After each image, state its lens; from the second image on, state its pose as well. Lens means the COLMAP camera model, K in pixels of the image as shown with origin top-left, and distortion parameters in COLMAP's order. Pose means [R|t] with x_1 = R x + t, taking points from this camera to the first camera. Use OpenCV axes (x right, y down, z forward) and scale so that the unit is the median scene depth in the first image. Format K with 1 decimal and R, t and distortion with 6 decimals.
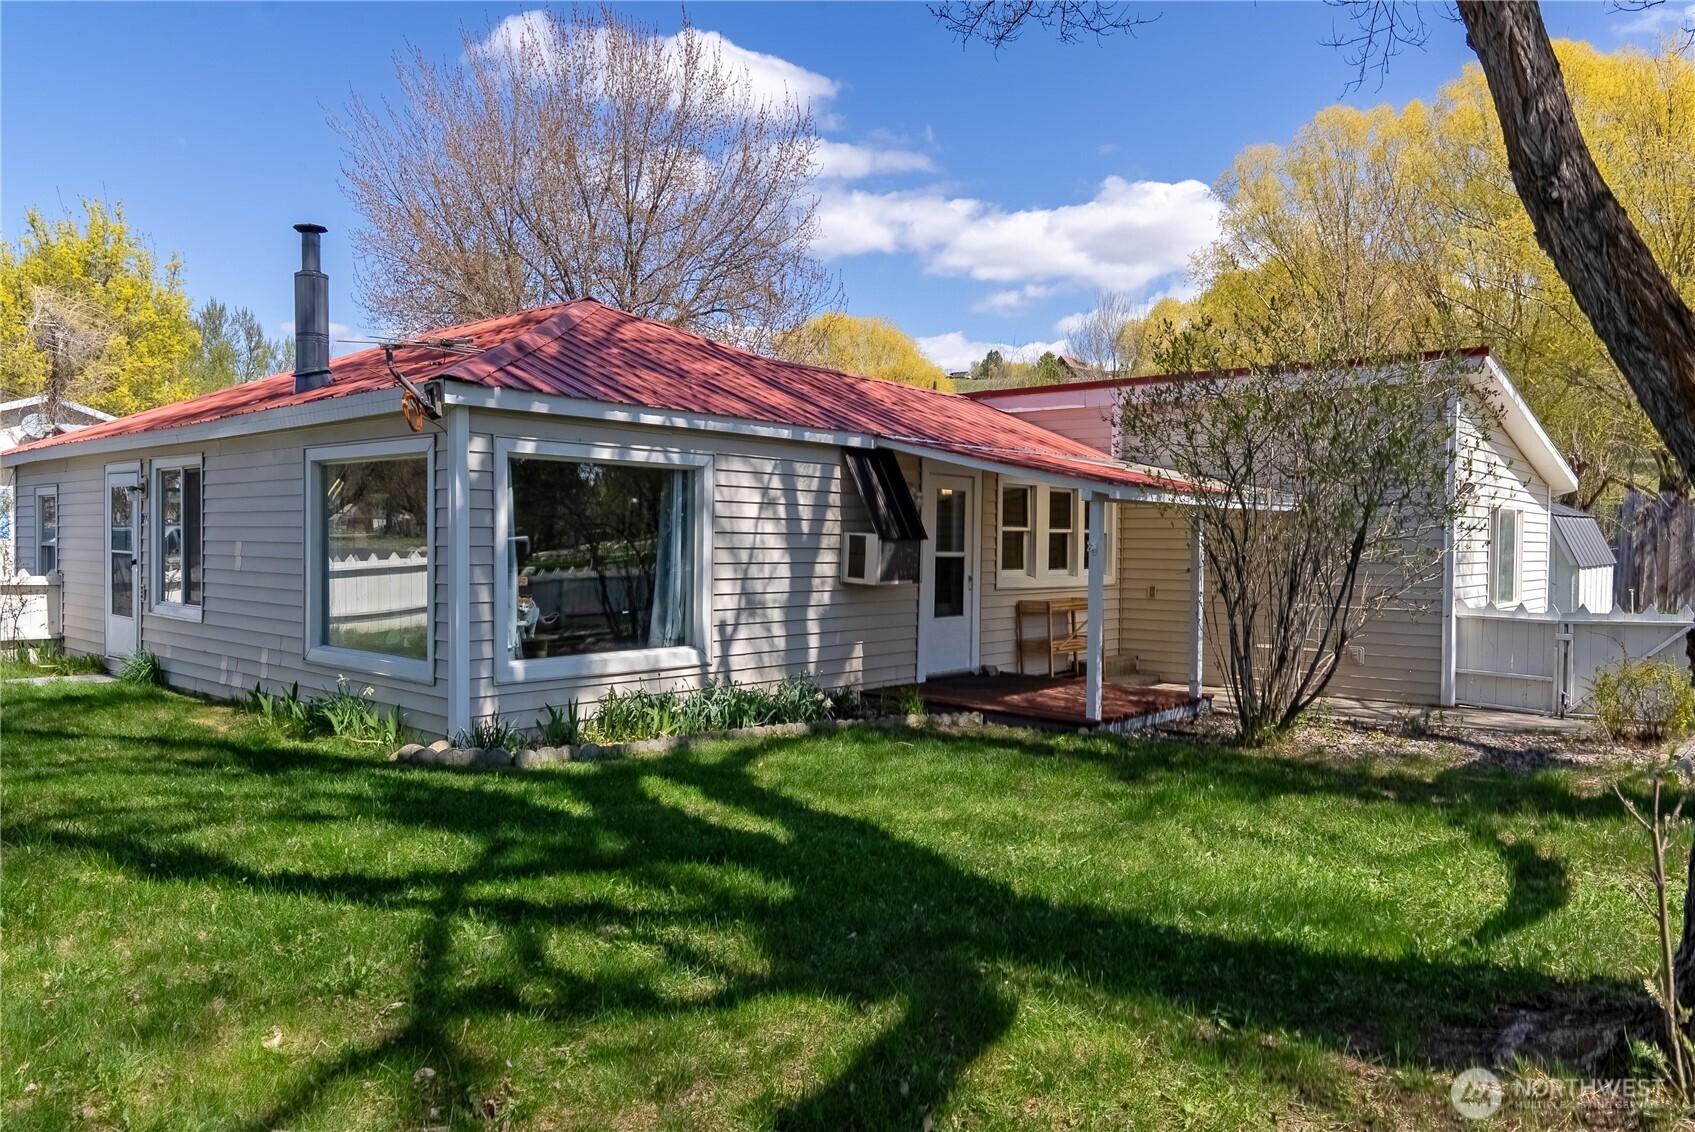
lens RADIAL K [[1155.0, 0, 847.3], [0, 1155.0, 563.3], [0, 0, 1]] dist [-0.007819, -0.009117]
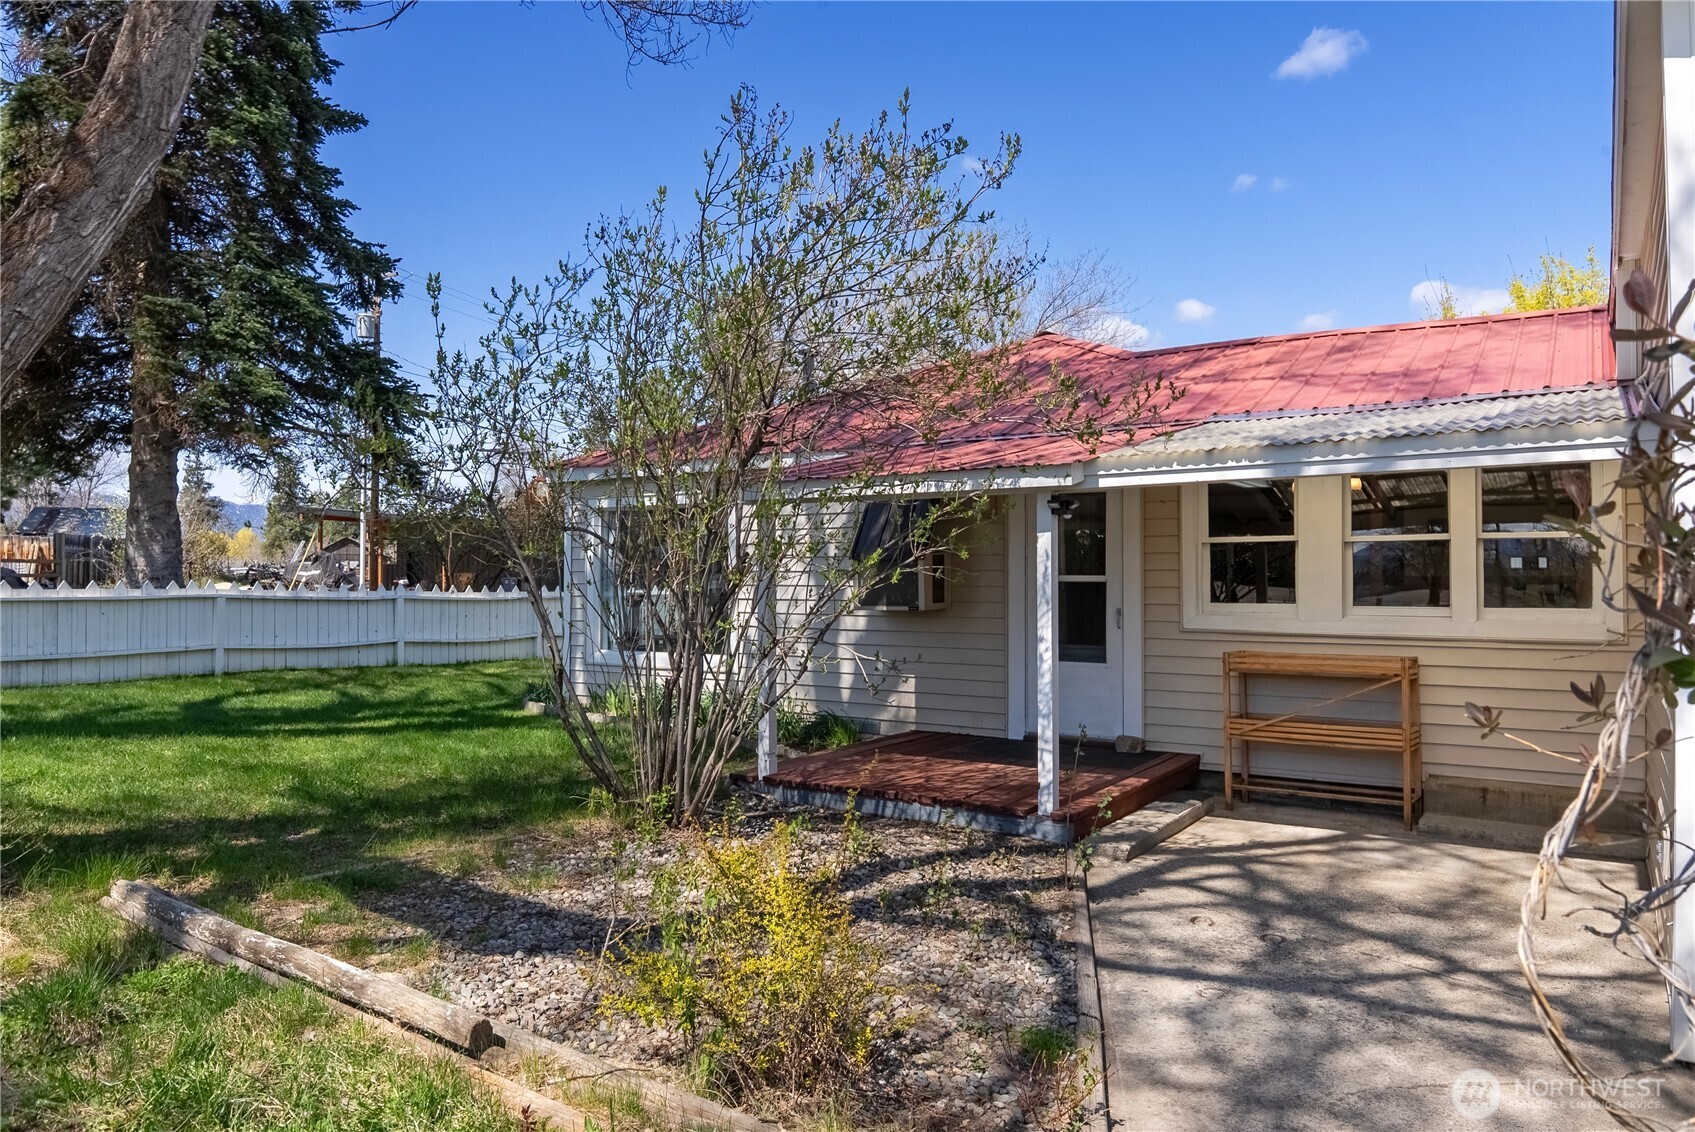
lens RADIAL K [[1155.0, 0, 847.5], [0, 1155.0, 568.0], [0, 0, 1]] dist [-0.007819, -0.009117]
pose [[0.120476, -0.014854, -0.992605, 0.896498], [-0.015609, 0.999736, -0.016855, 0.000589], [0.992594, 0.017524, 0.120212, 0.841686]]
